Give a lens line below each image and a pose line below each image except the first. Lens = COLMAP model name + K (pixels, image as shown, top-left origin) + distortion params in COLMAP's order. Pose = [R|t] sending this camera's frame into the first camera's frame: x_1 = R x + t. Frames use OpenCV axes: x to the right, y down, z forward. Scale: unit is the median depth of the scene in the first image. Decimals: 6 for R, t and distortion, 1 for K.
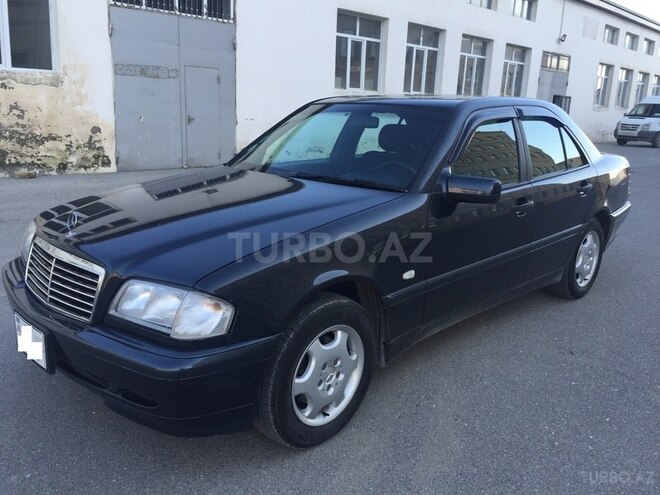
lens RADIAL K [[565.1, 0, 335.1], [0, 565.1, 245.2], [0, 0, 1]] dist [0.081713, -0.105684]
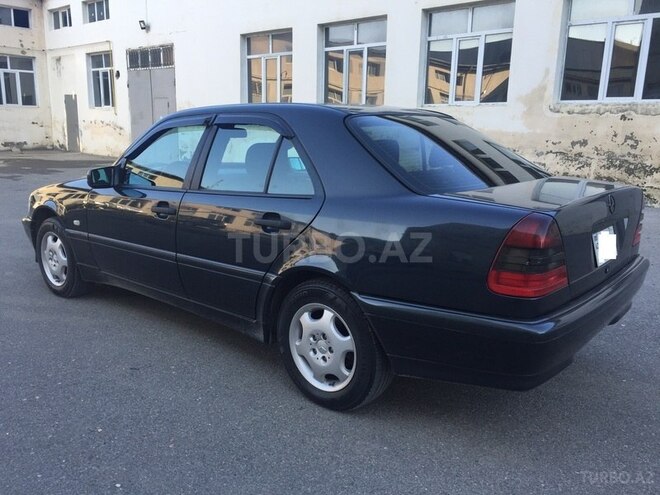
lens RADIAL K [[565.1, 0, 328.3], [0, 565.1, 252.1], [0, 0, 1]] dist [0.081713, -0.105684]
pose [[0.062608, 0.187047, -0.980354, 0.444408], [-0.249095, 0.954123, 0.166134, -0.076383], [0.966453, 0.233800, 0.106328, 0.395933]]
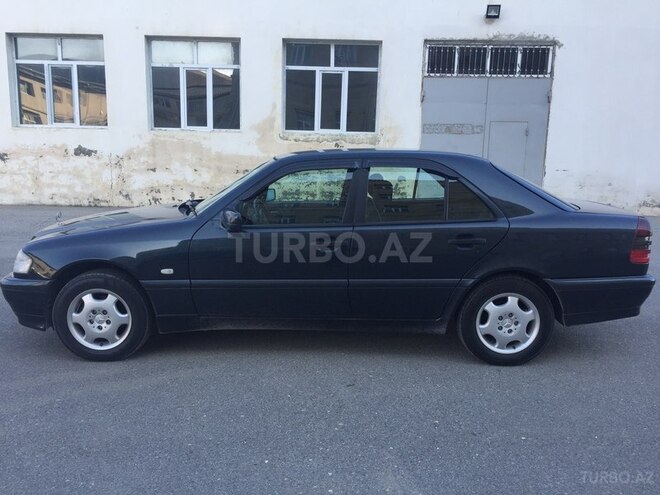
lens RADIAL K [[565.1, 0, 332.7], [0, 565.1, 246.0], [0, 0, 1]] dist [0.081713, -0.105684]
pose [[0.695507, 0.103969, -0.710957, 0.376314], [-0.166907, 0.985787, -0.019120, -0.012984], [0.698865, 0.131962, 0.702975, 0.072690]]
